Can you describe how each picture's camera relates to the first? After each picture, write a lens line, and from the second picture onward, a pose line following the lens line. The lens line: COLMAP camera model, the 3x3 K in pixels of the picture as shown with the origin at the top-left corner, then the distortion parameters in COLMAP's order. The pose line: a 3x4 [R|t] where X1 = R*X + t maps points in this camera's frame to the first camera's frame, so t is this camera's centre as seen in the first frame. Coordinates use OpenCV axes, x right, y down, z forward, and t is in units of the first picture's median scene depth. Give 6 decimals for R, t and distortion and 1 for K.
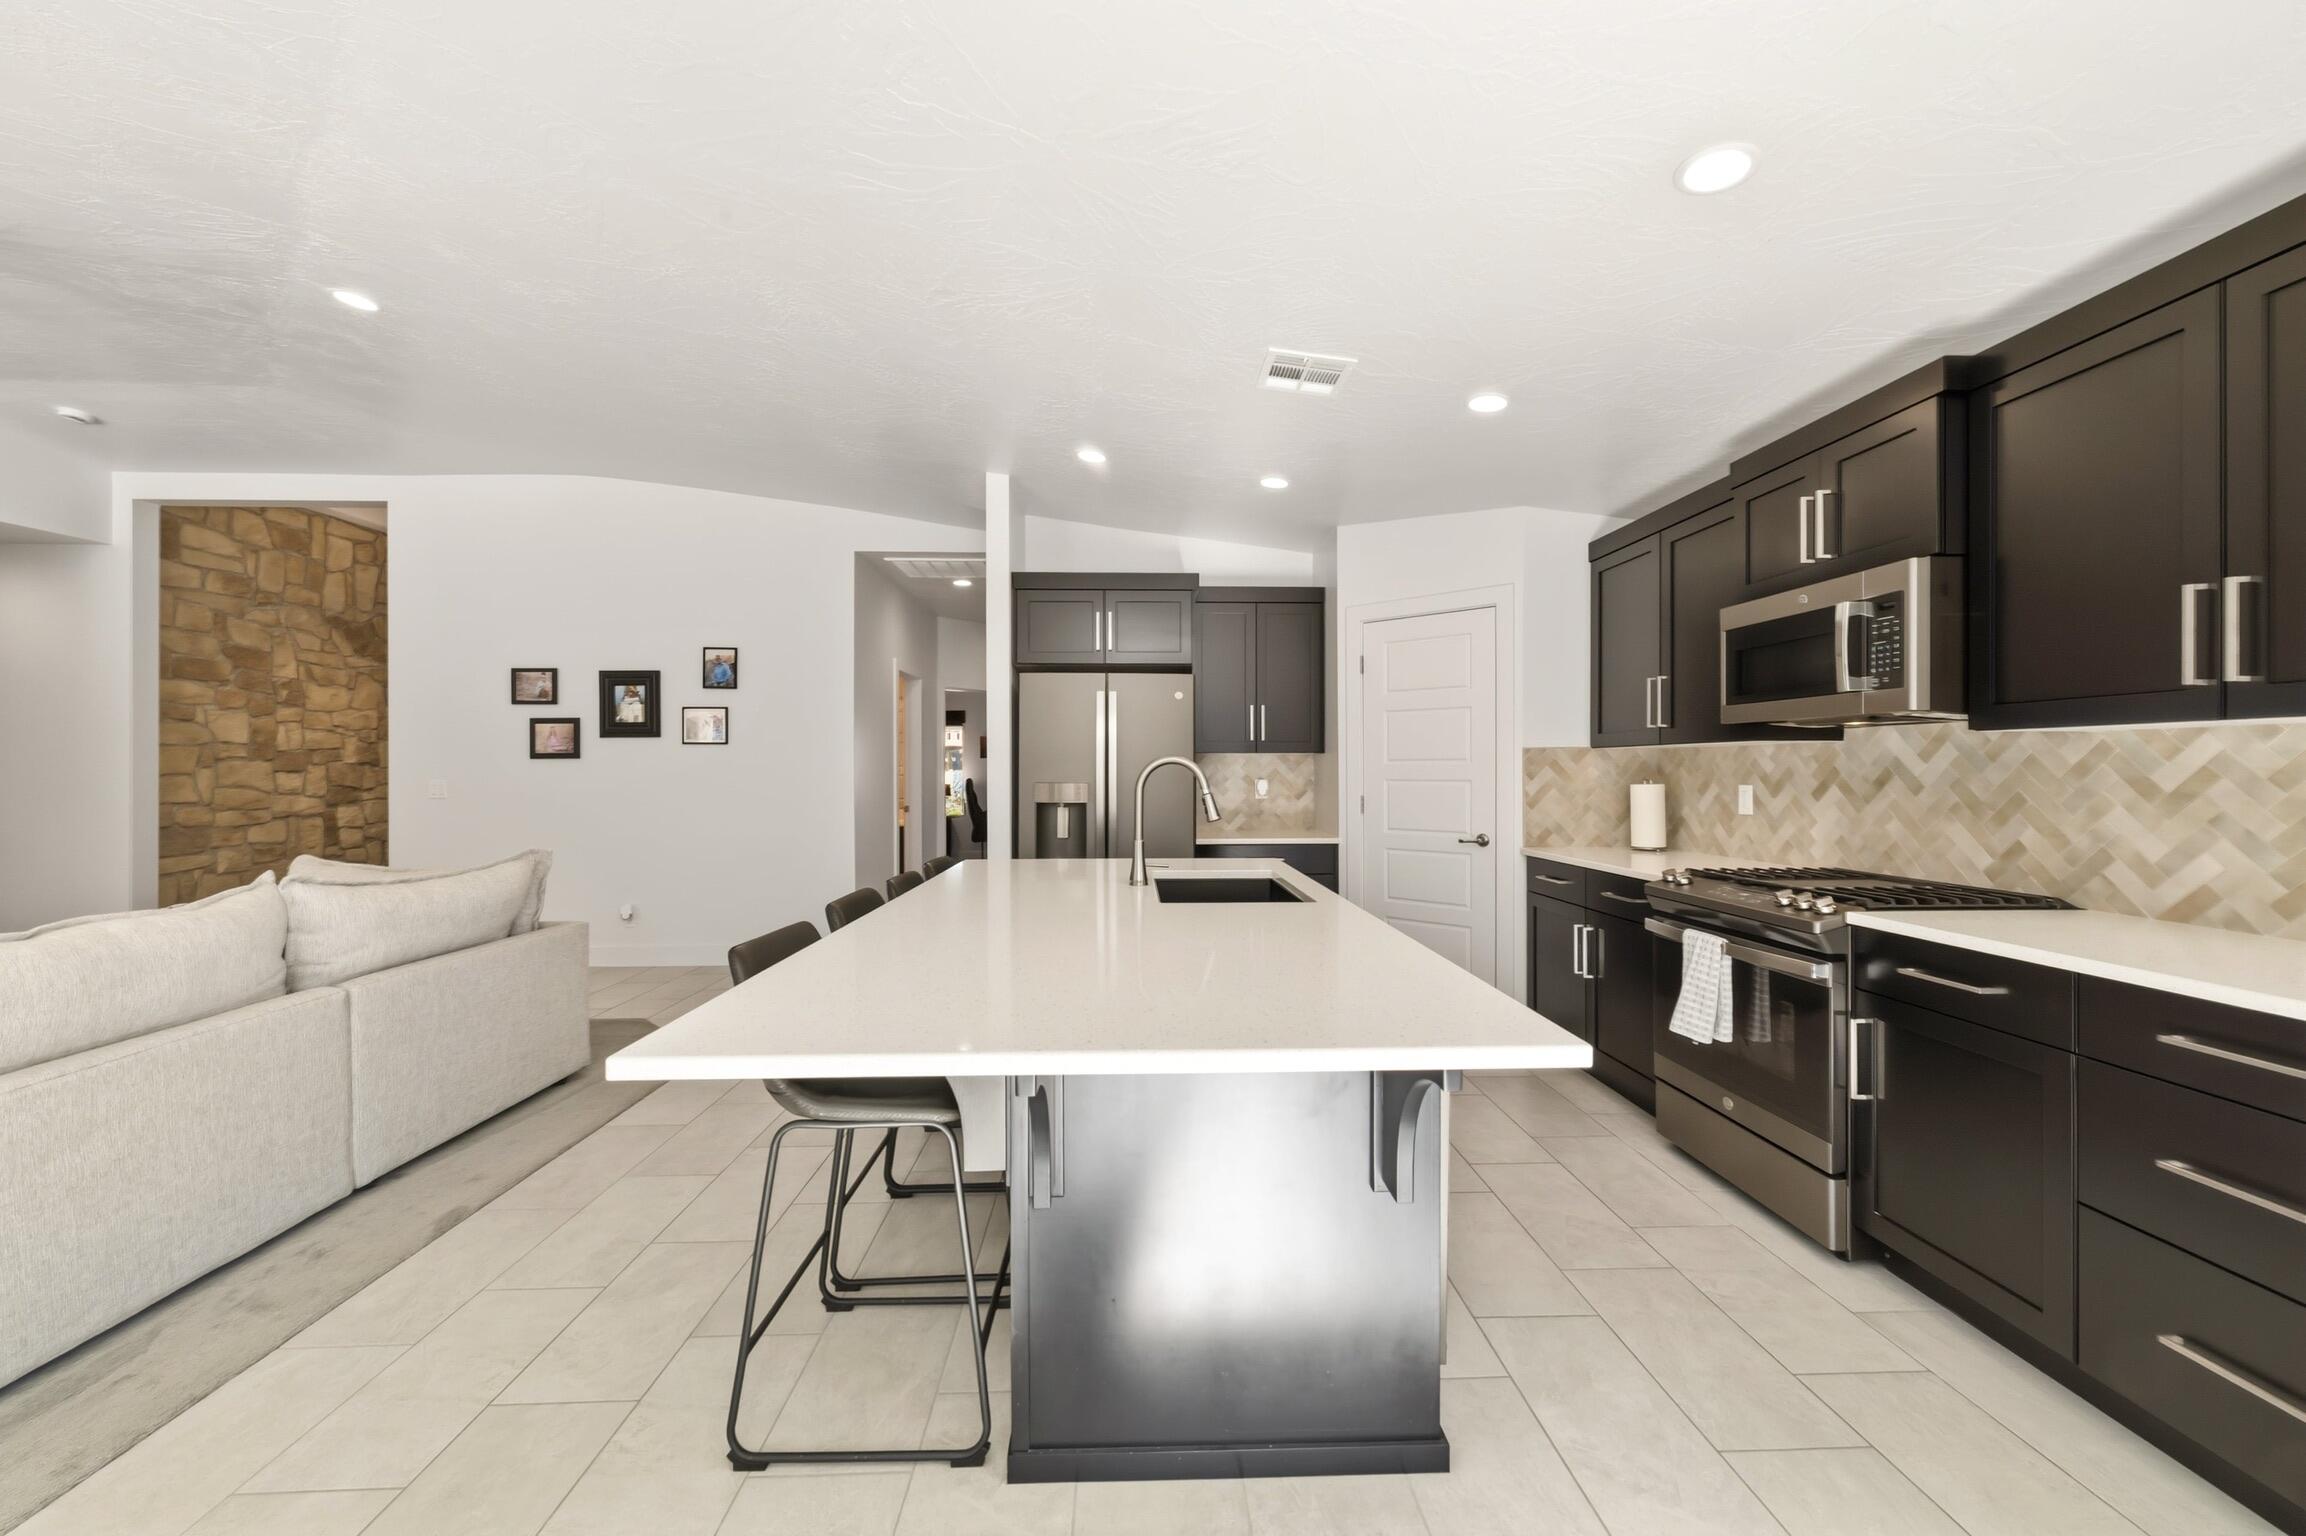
lens RADIAL K [[877.5, 0, 1148.7], [0, 877.5, 768.0], [0, 0, 1]] dist [0.001023, -0.000007]
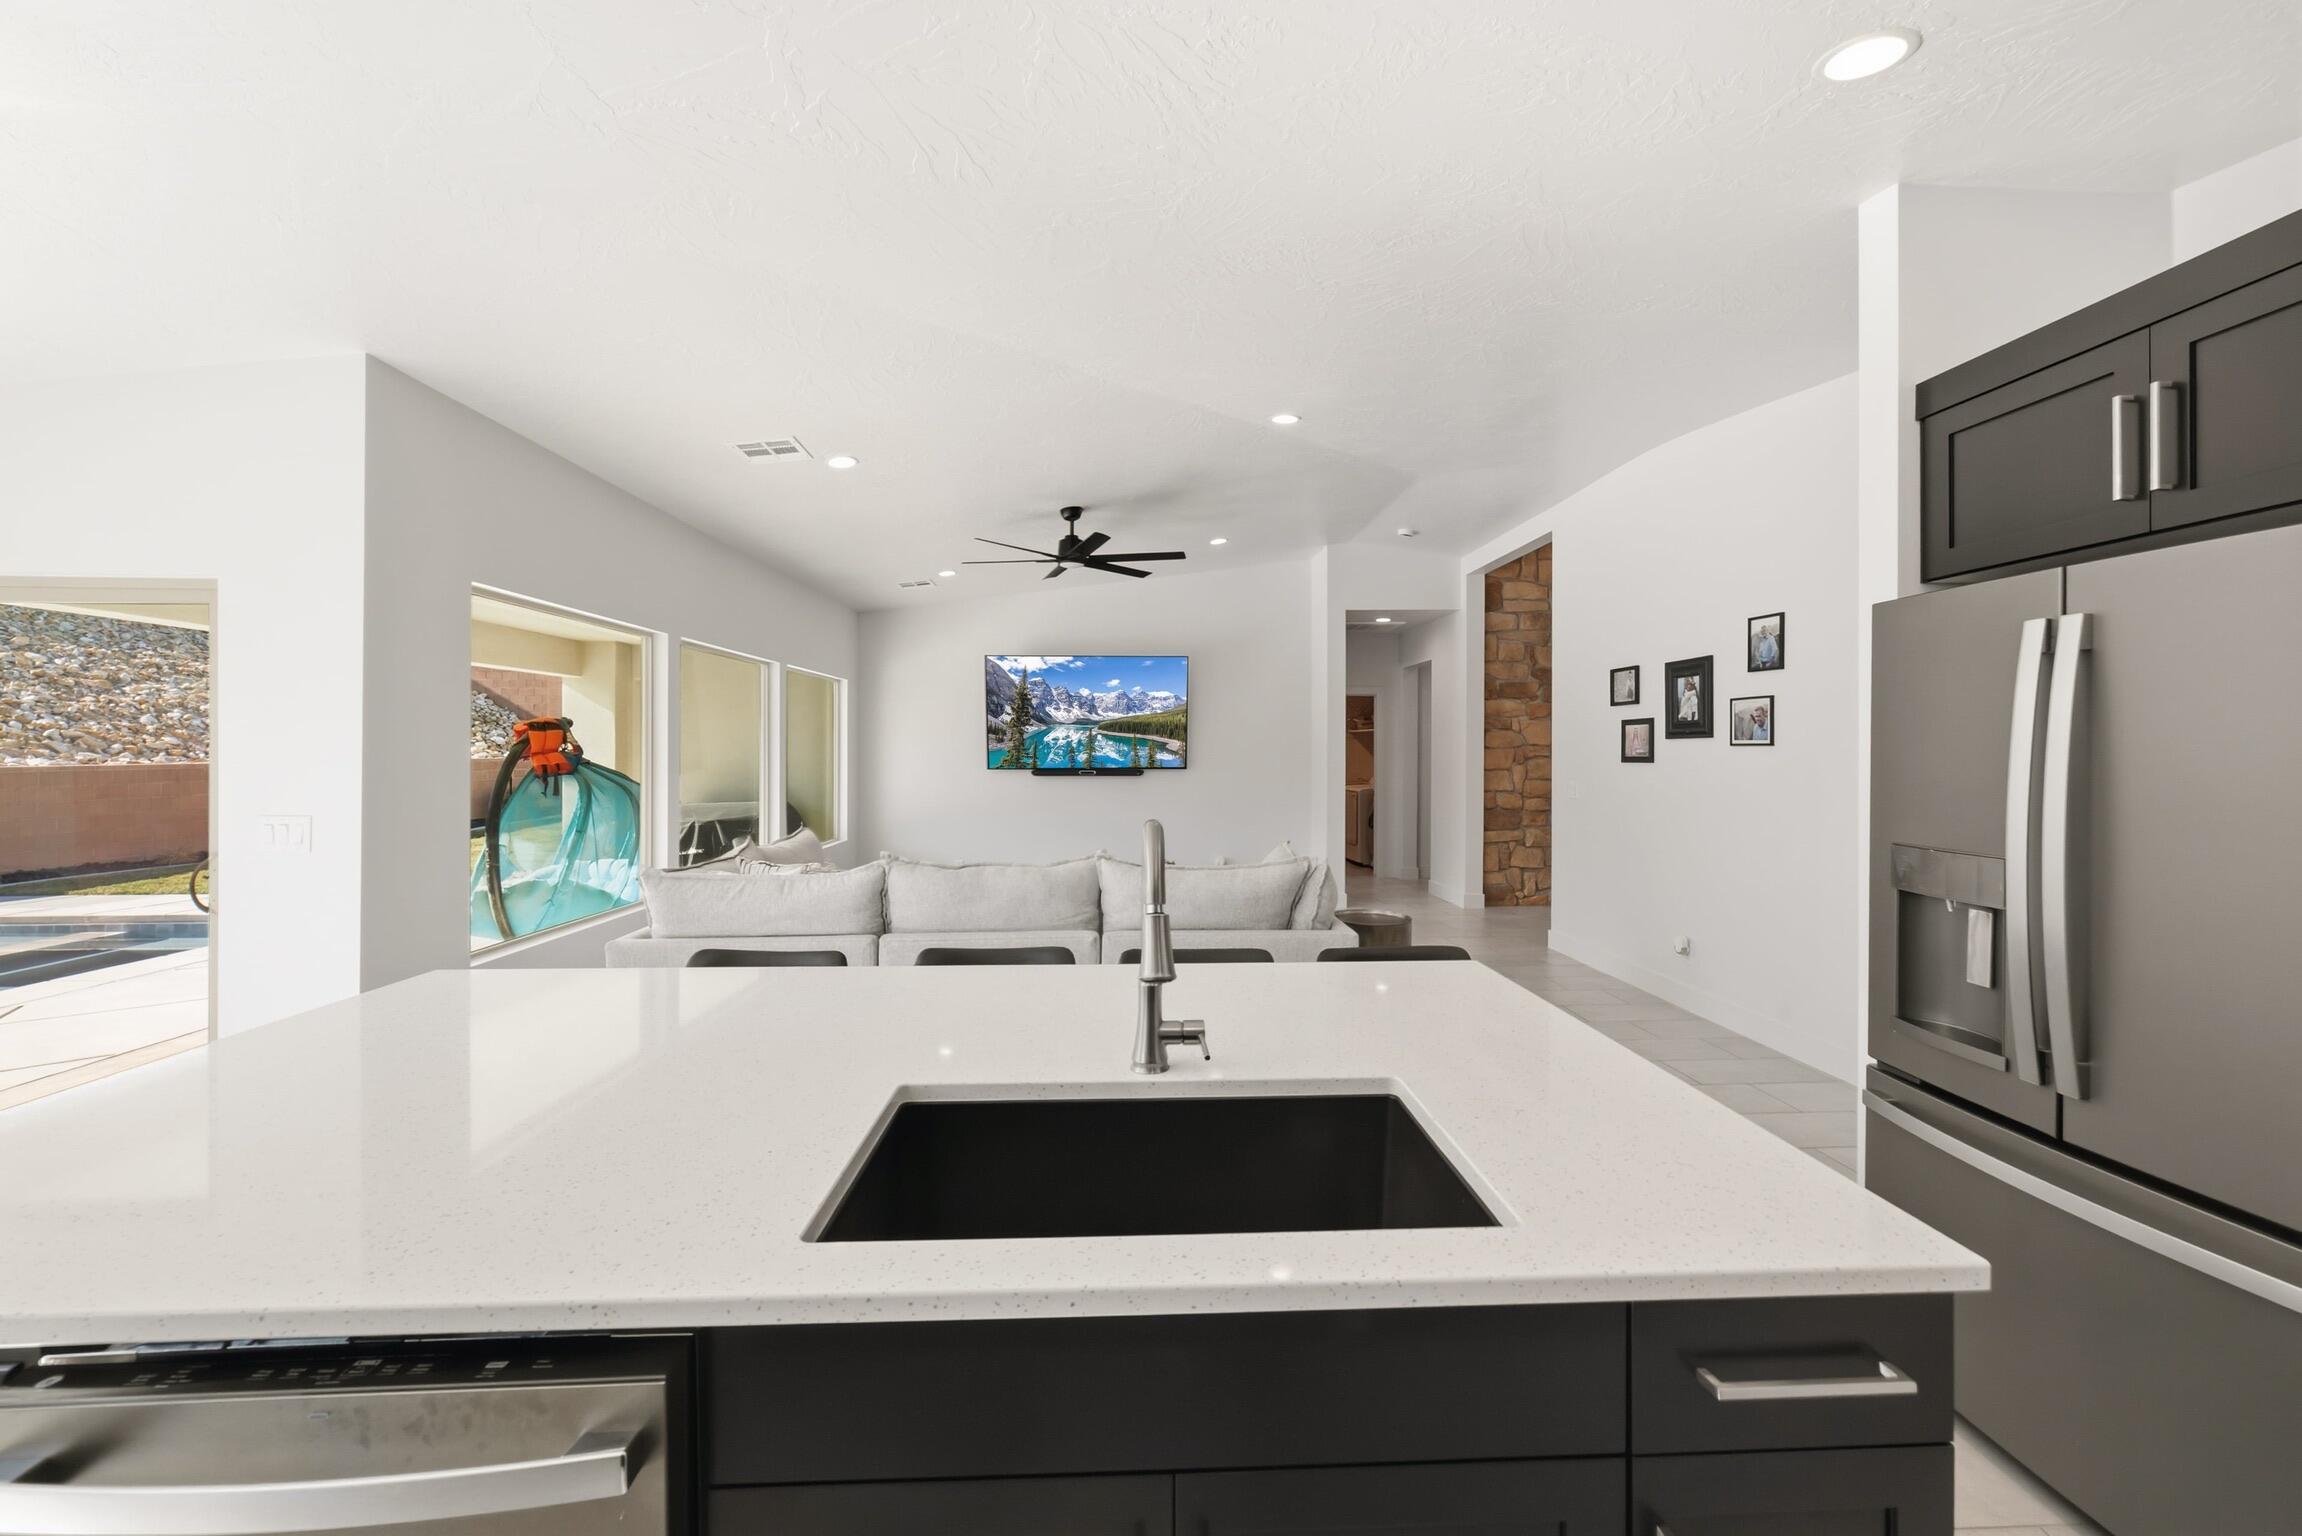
lens RADIAL K [[876.0, 0, 1159.8], [0, 876.0, 752.2], [0, 0, 1]] dist [0.001023, -0.000007]
pose [[0.027123, 0.001739, -0.999631, 0.237678], [0.001204, 0.999998, 0.001772, -0.023519], [0.999631, -0.001252, 0.027121, 0.468519]]
